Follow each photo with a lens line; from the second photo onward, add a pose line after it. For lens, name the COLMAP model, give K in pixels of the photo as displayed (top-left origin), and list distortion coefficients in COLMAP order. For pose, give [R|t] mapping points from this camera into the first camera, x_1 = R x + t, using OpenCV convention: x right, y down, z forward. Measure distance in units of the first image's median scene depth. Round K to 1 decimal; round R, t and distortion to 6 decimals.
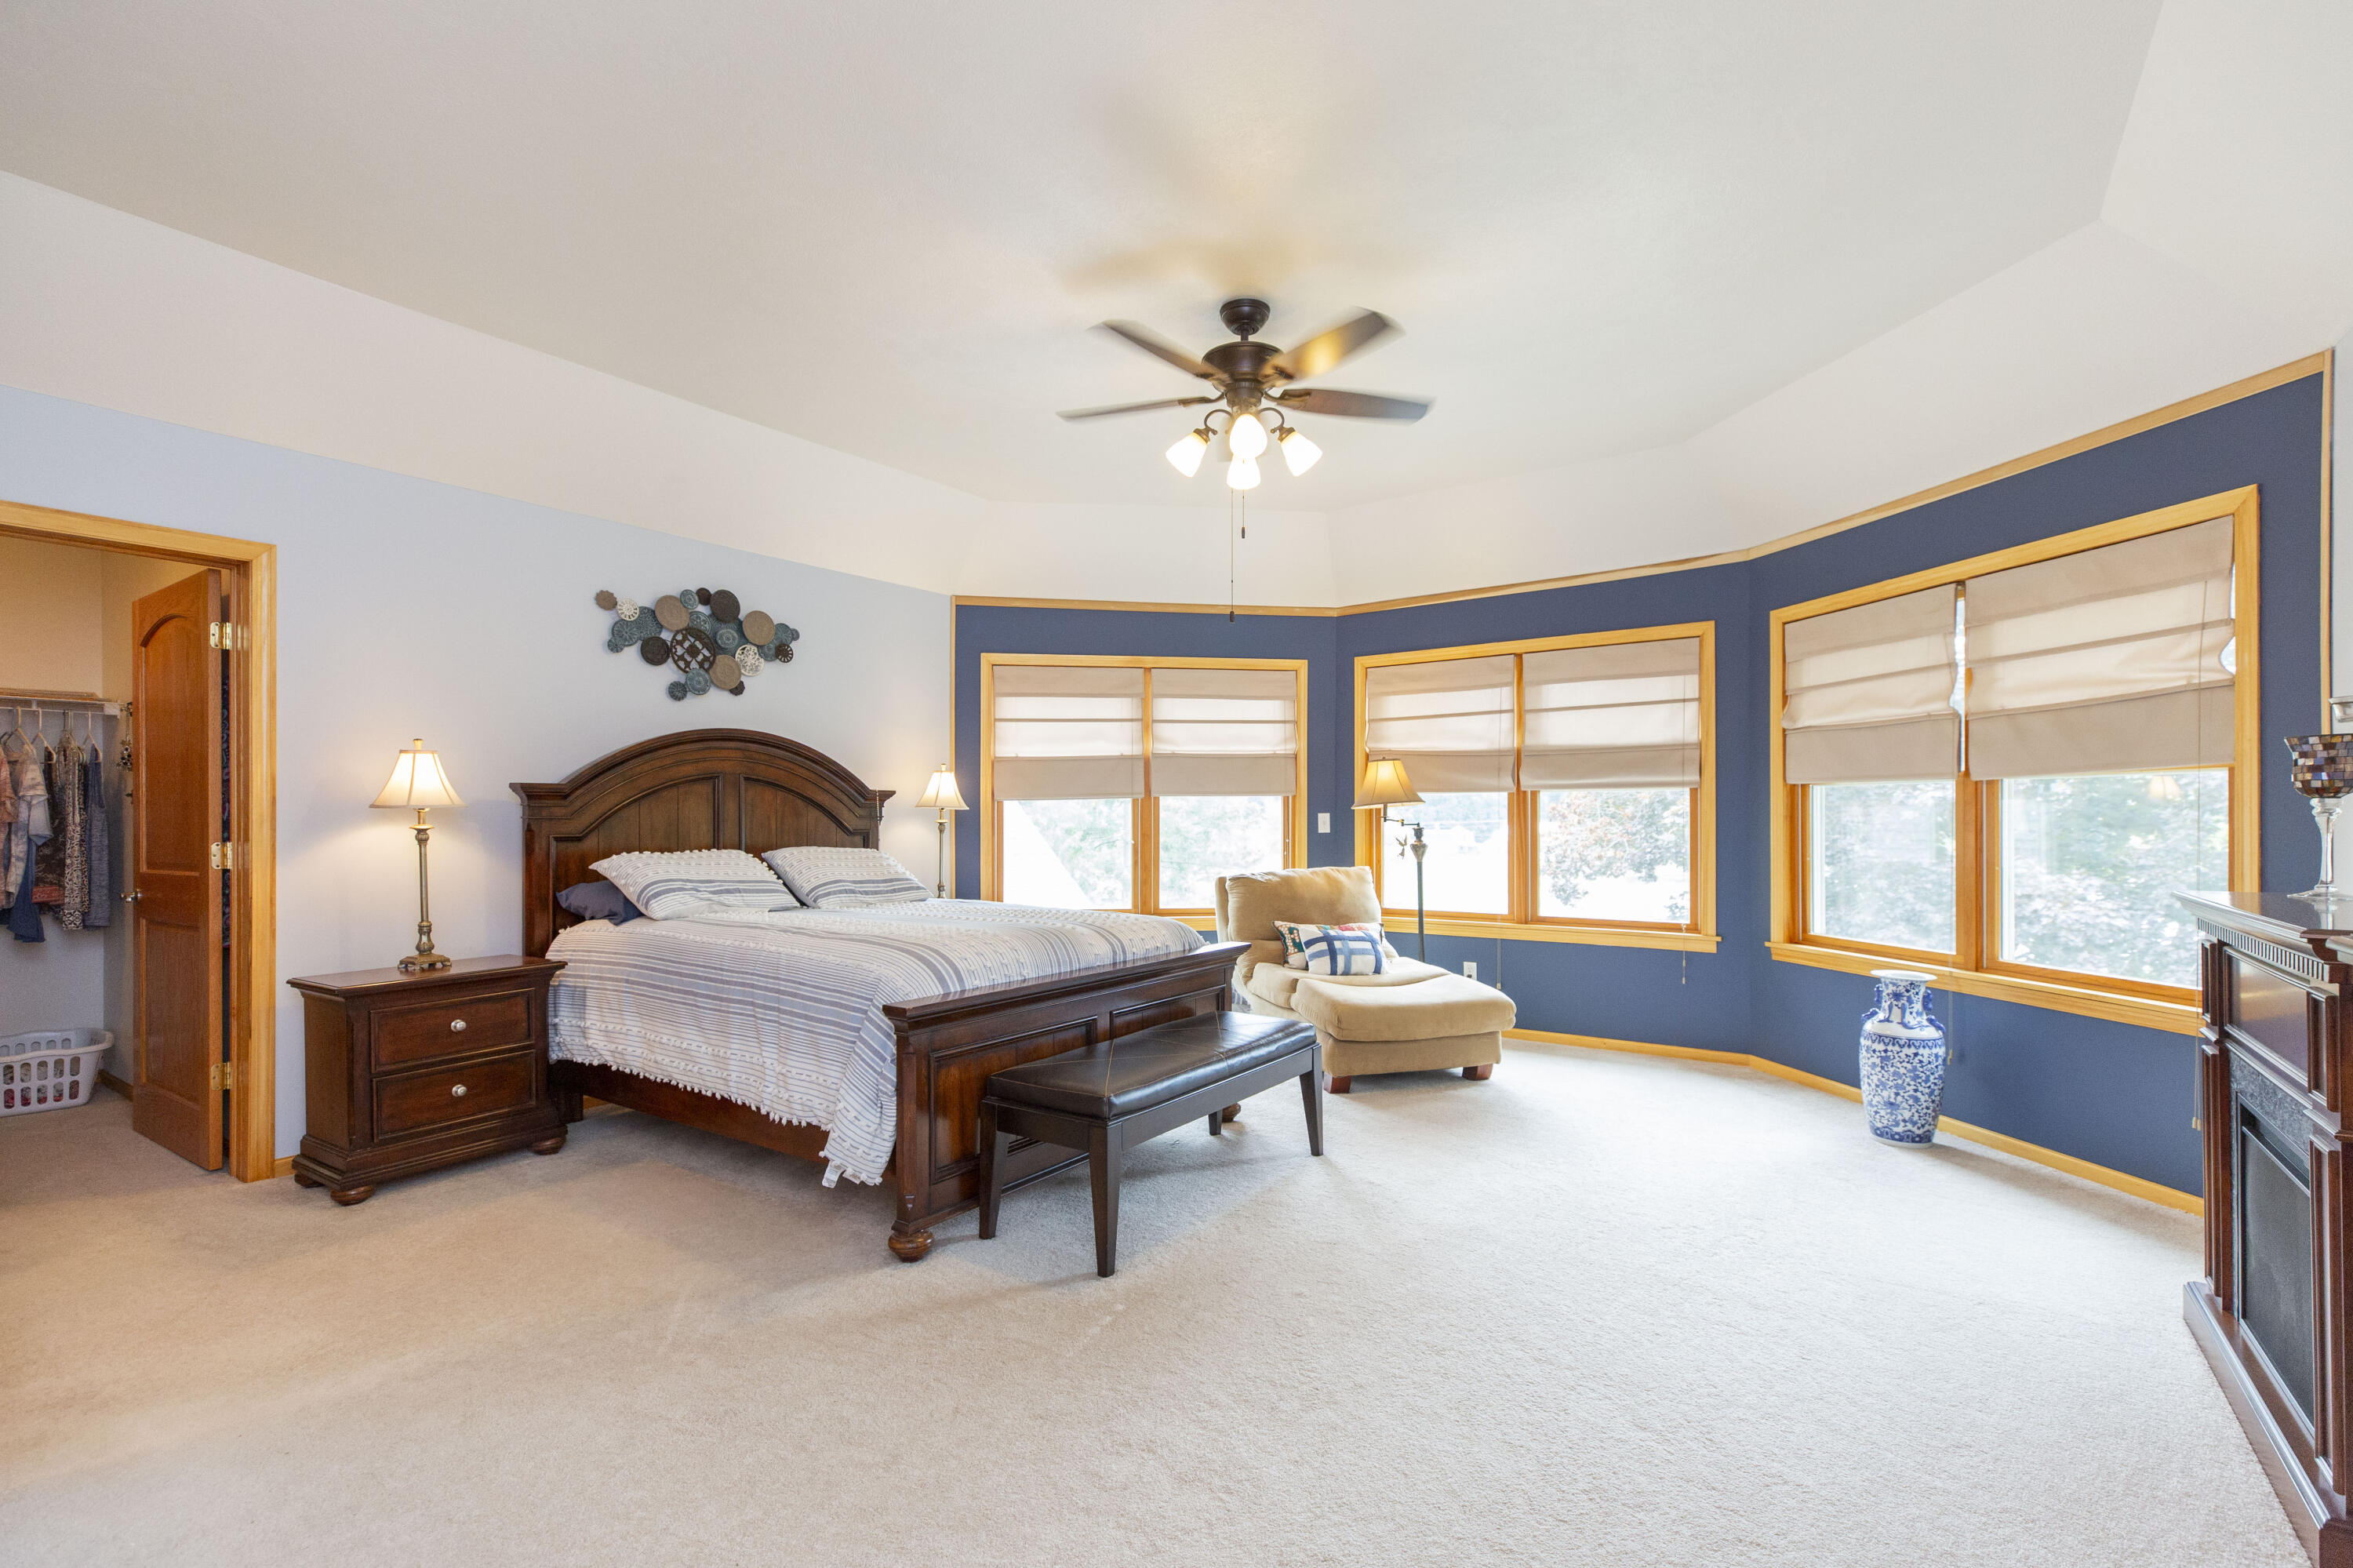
lens RADIAL K [[1059.0, 0, 1183.2], [0, 1059.0, 792.9], [0, 0, 1]] dist [0.003413, 0.000605]
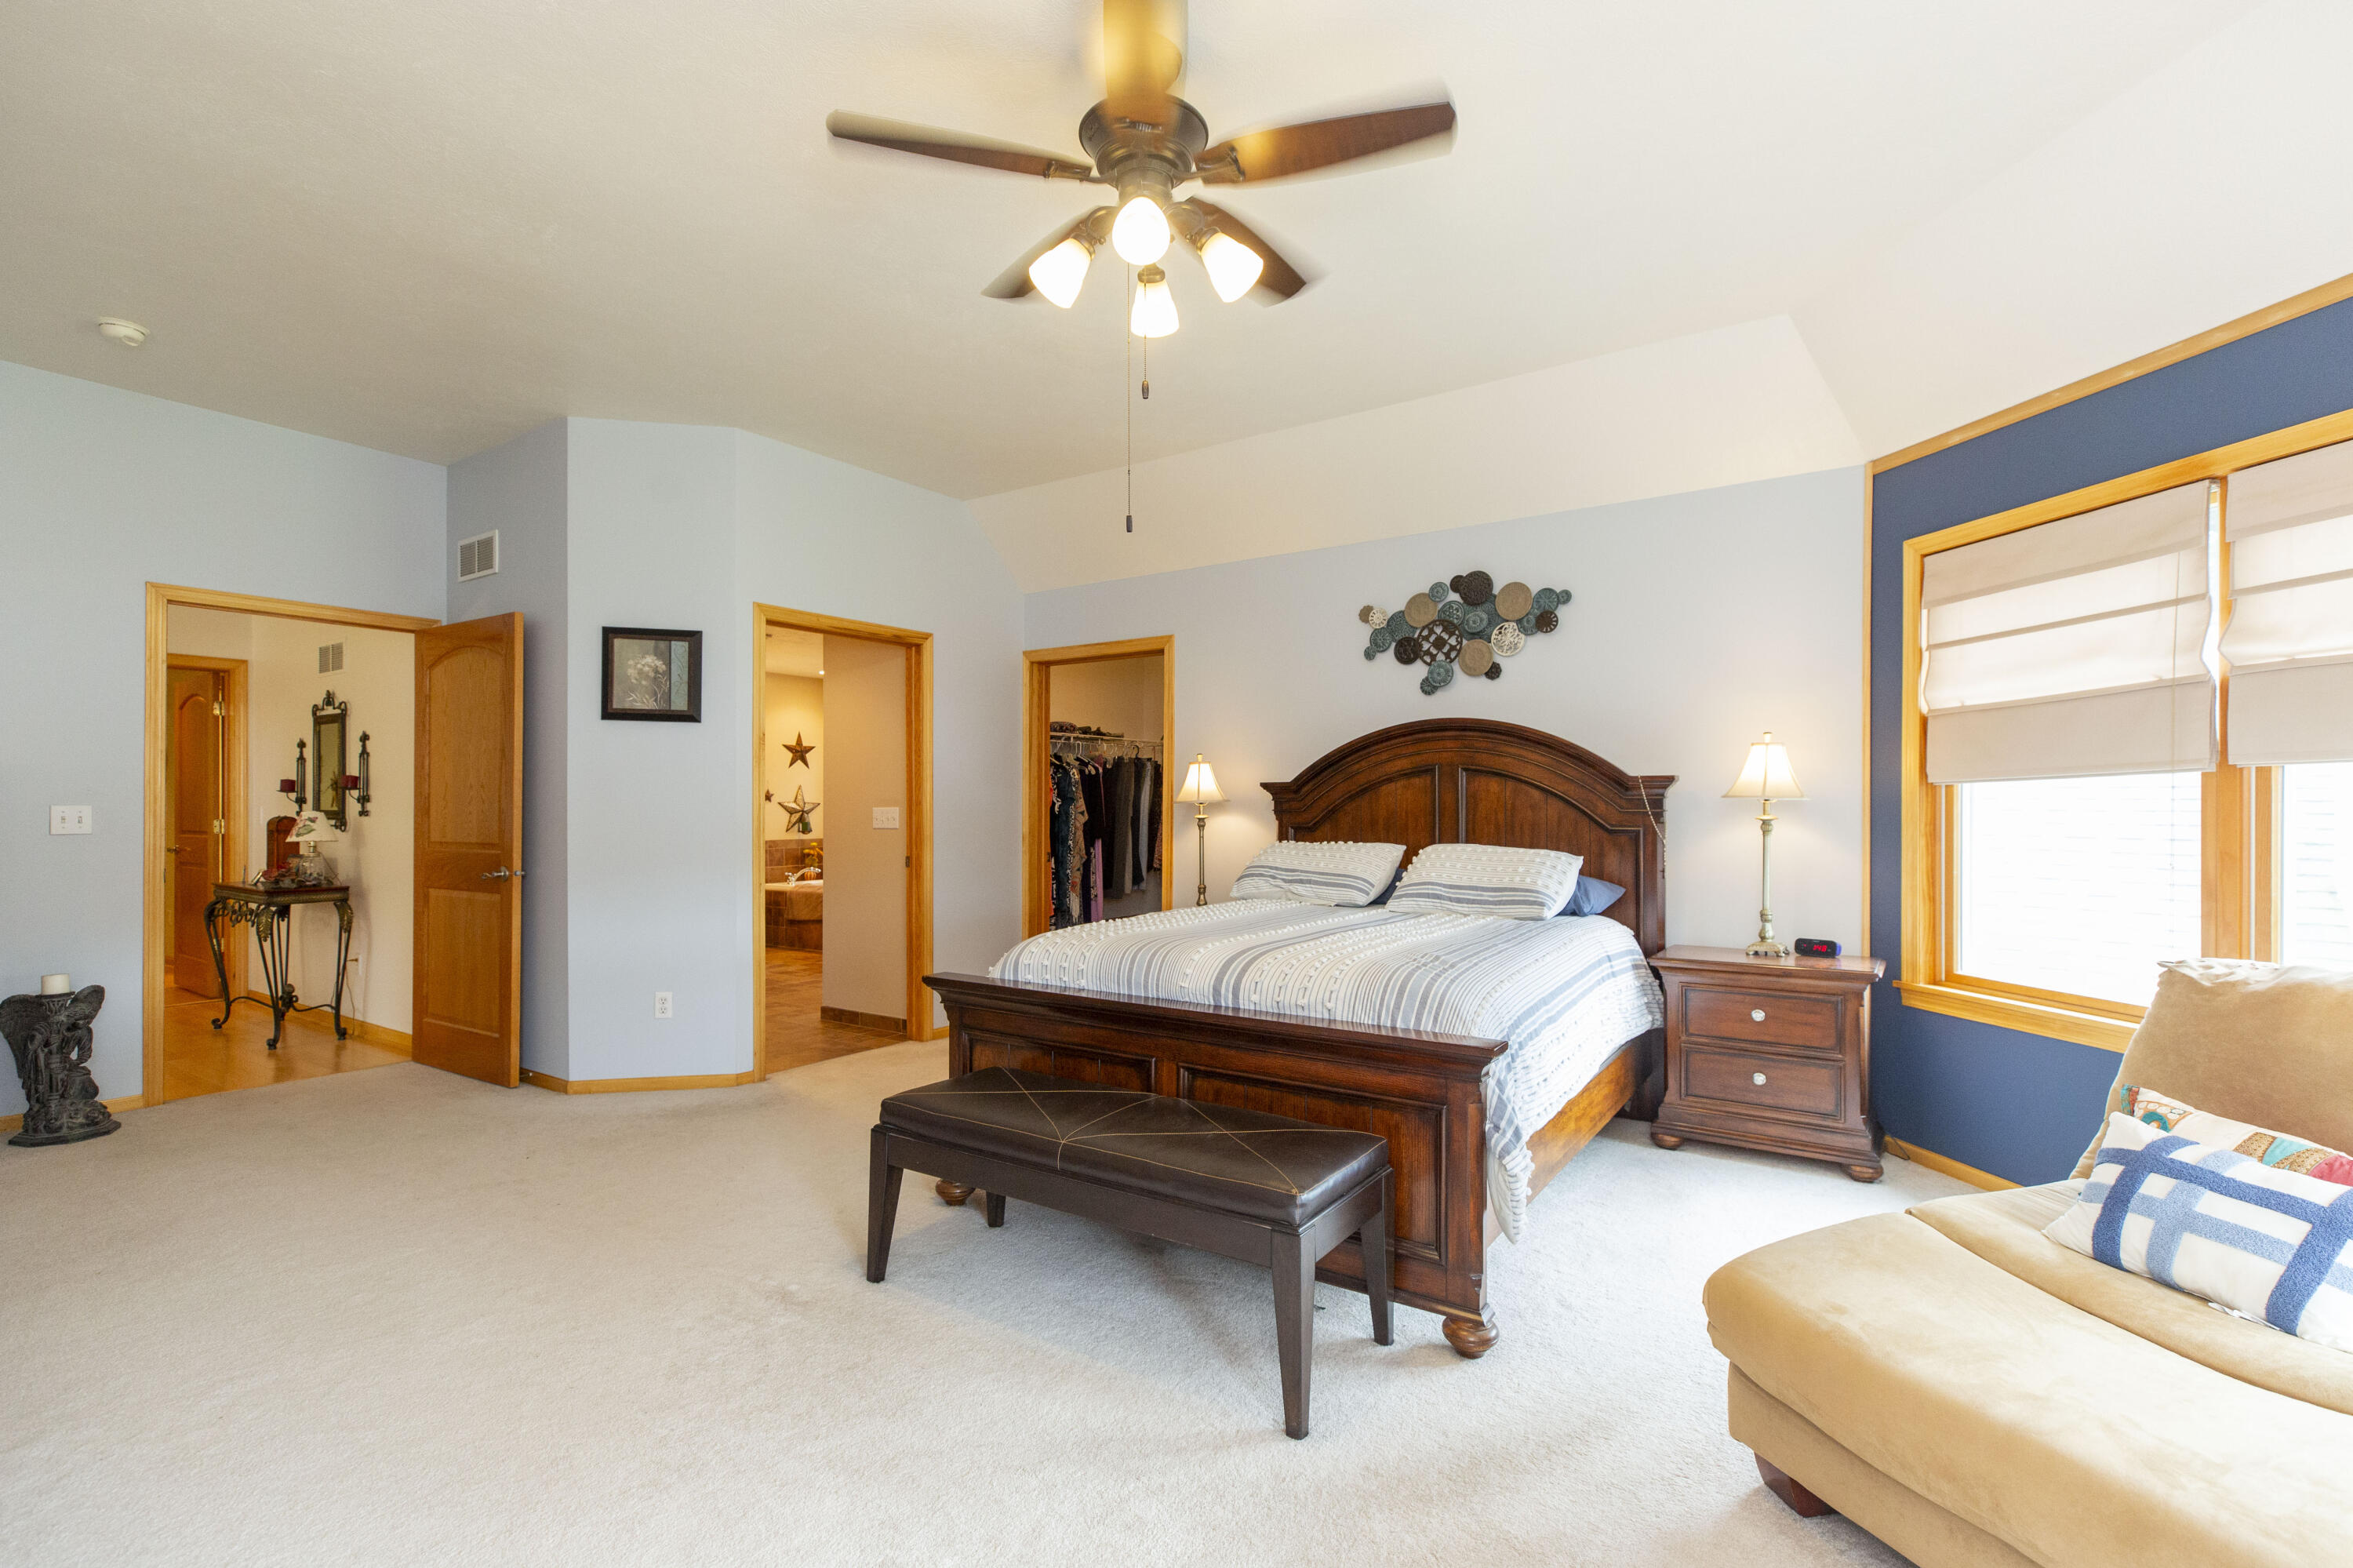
lens RADIAL K [[1059.0, 0, 1186.1], [0, 1059.0, 804.5], [0, 0, 1]] dist [0.003413, 0.000605]
pose [[0.020755, -0.000630, -0.999784, 0.518295], [0.021973, 0.999759, -0.000174, 0.012431], [0.999543, -0.021964, 0.020764, 0.725620]]
